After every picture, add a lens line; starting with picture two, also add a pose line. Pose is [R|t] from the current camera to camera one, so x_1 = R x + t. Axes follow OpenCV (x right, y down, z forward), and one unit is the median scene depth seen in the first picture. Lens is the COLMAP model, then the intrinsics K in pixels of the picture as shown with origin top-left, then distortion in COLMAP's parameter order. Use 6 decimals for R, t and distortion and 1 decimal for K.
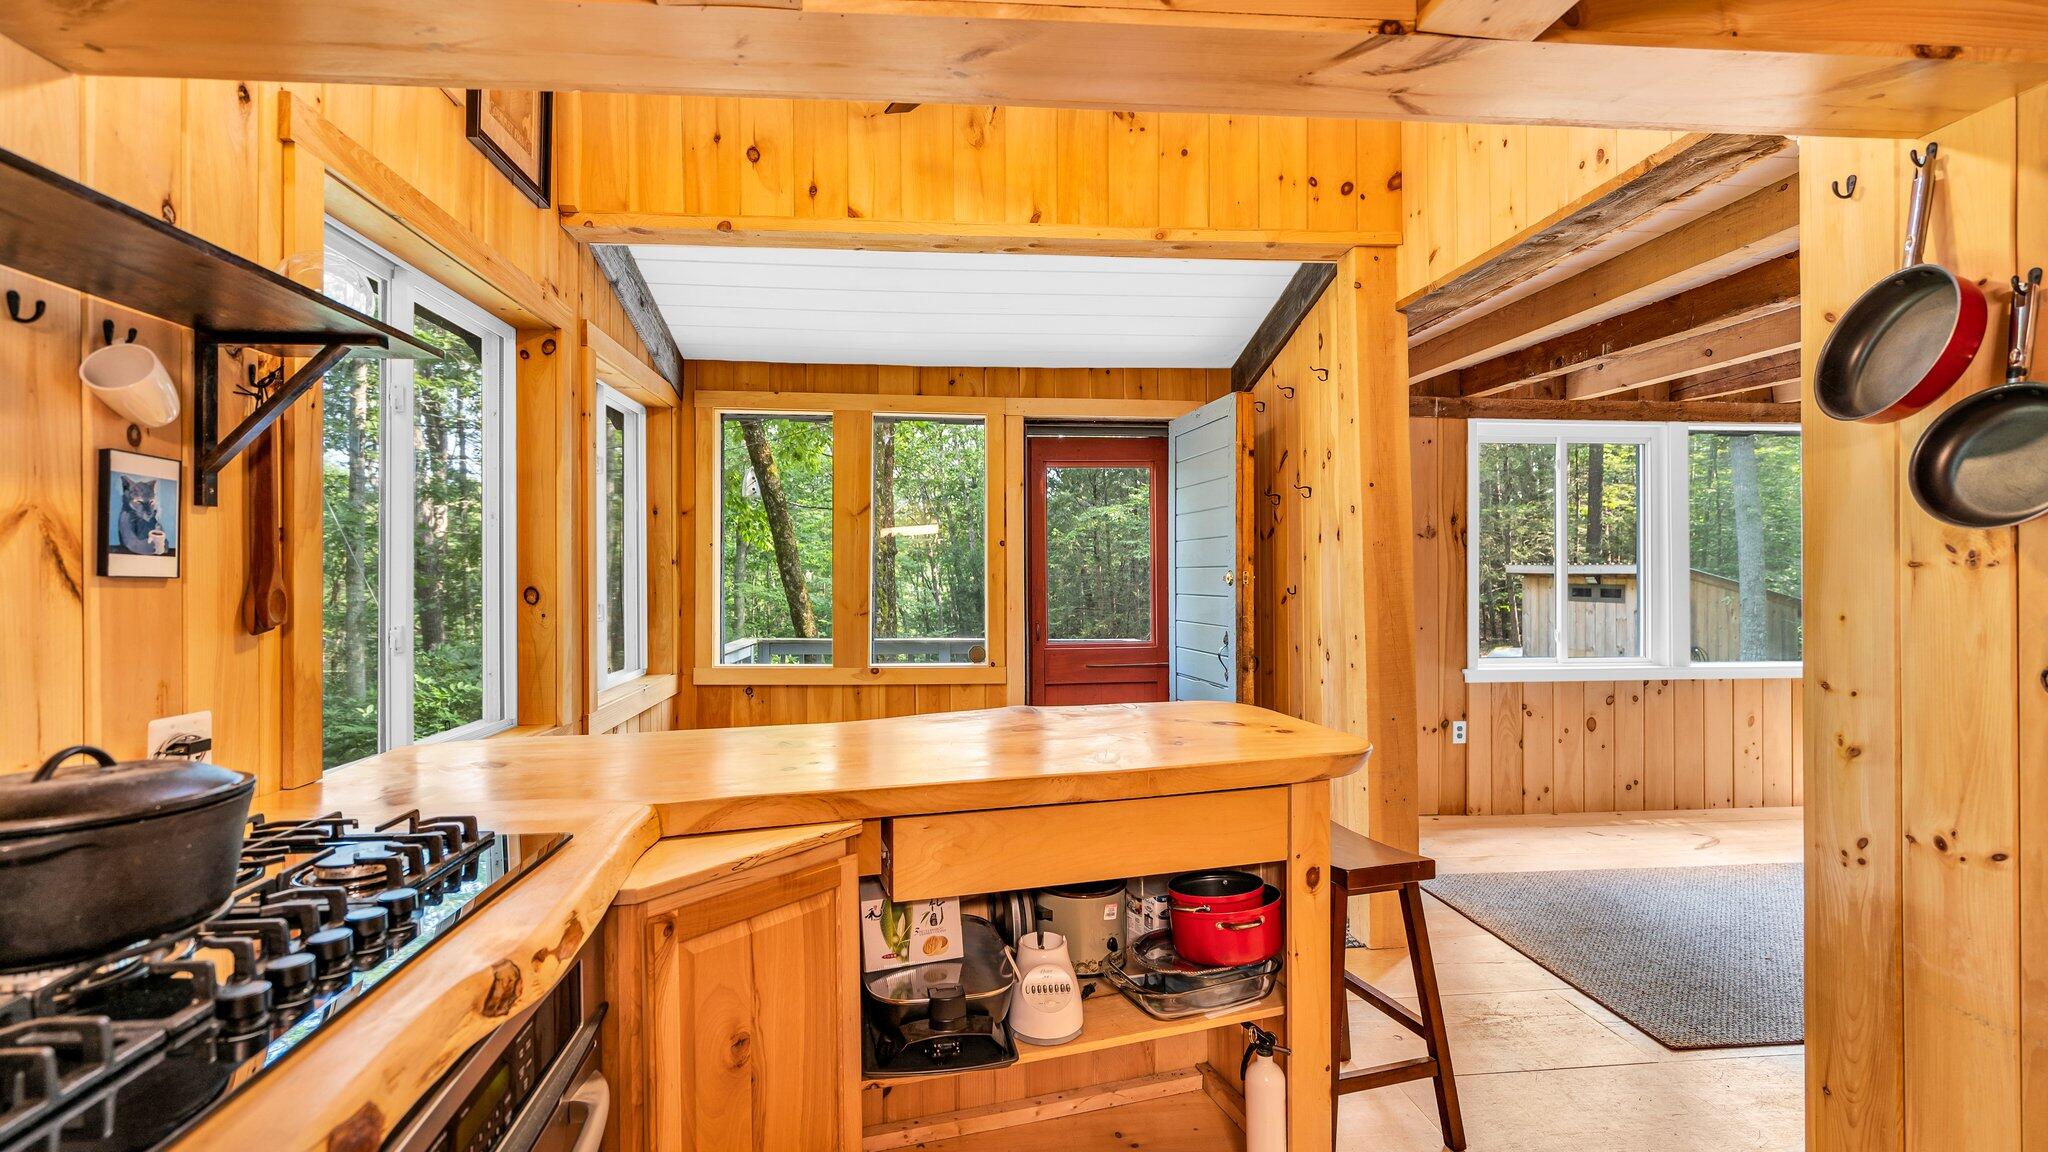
lens RADIAL K [[976.8, 0, 1020.6], [0, 976.8, 571.4], [0, 0, 1]] dist [0.001236, 0.000066]
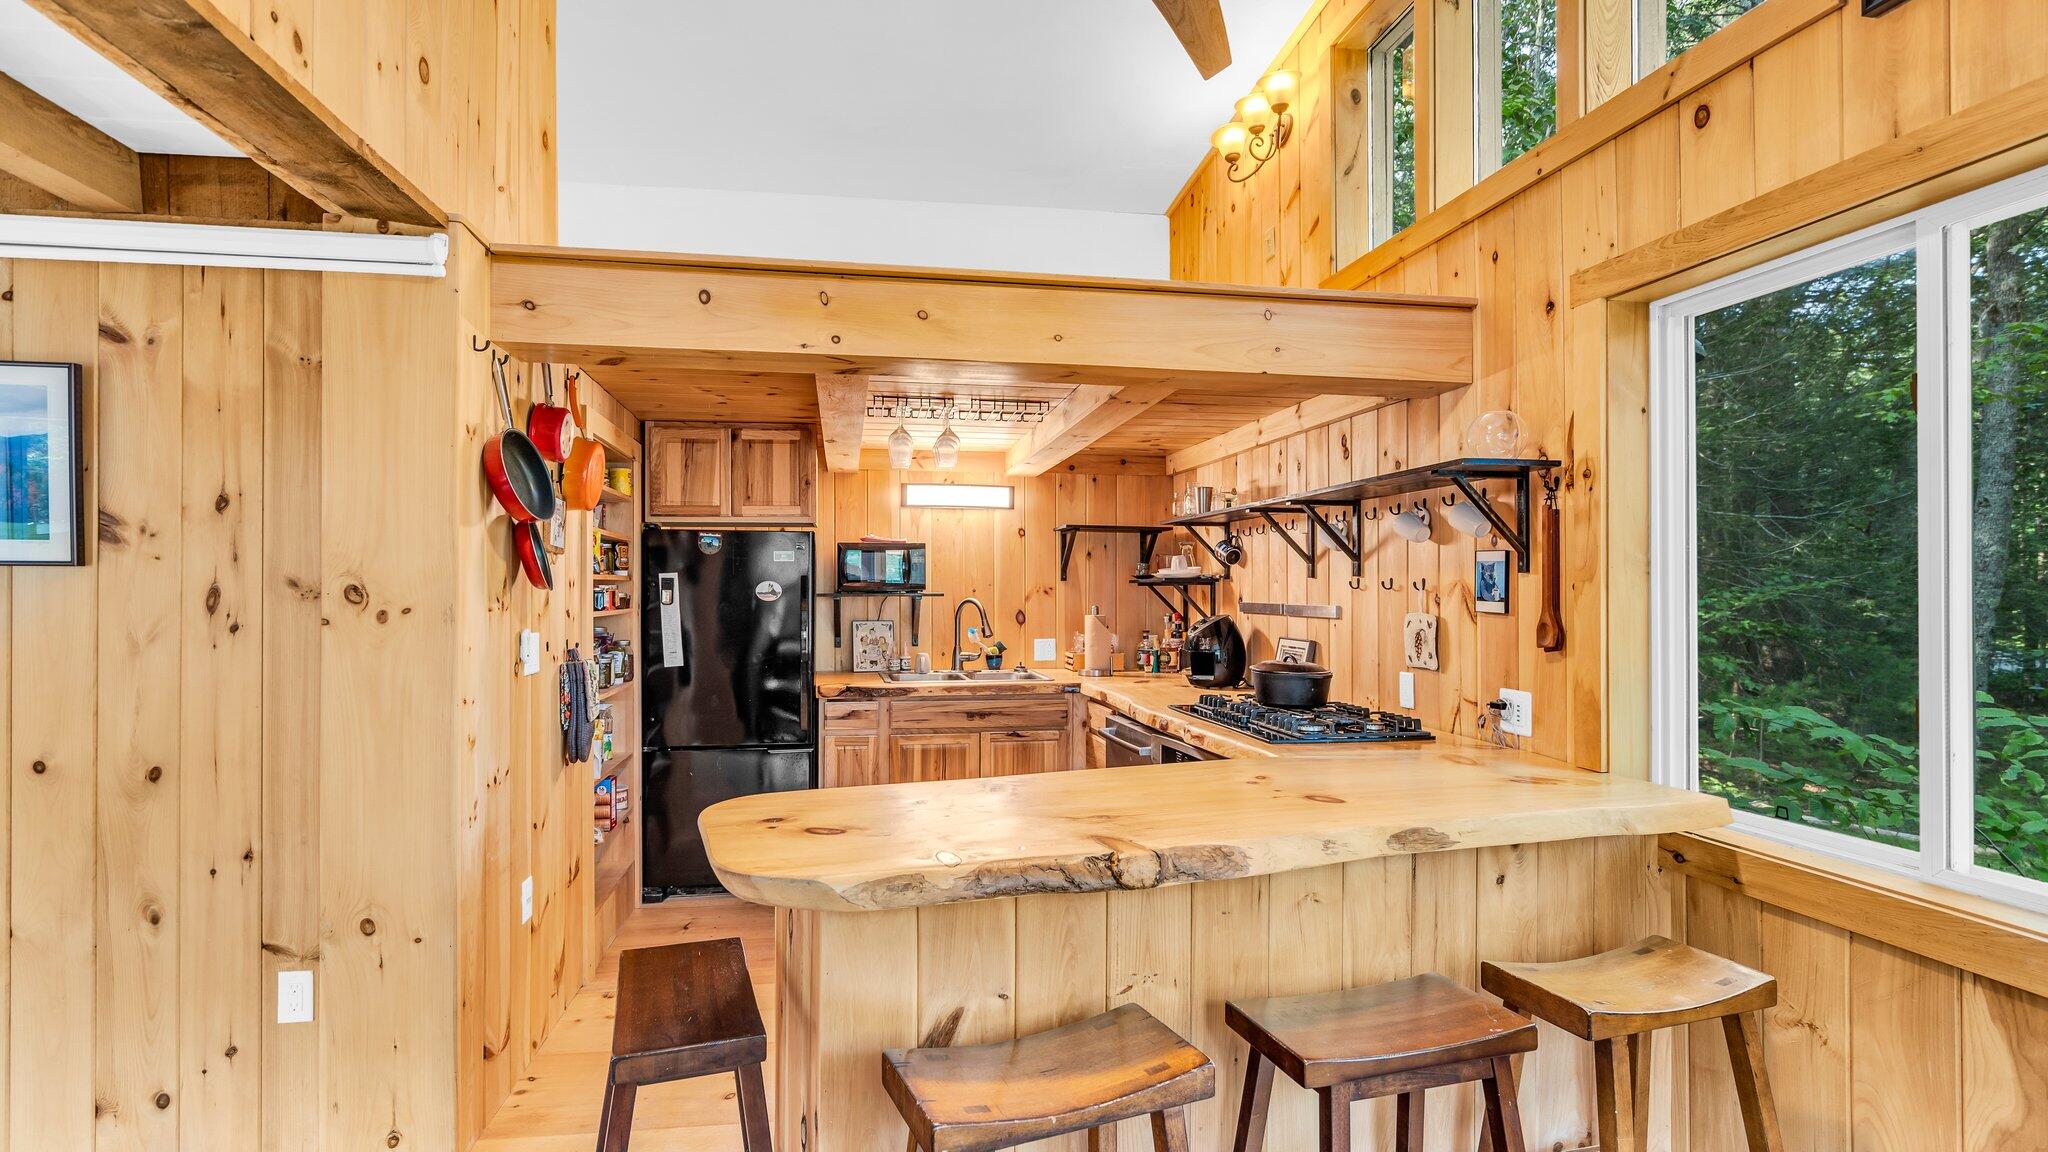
lens RADIAL K [[976.8, 0, 1023.6], [0, 976.8, 579.9], [0, 0, 1]] dist [0.001236, 0.000066]
pose [[-0.997173, -0.002665, -0.075088, 0.182675], [-0.002326, 0.999987, -0.004597, -0.047835], [0.075099, -0.004409, -0.997166, 2.841267]]
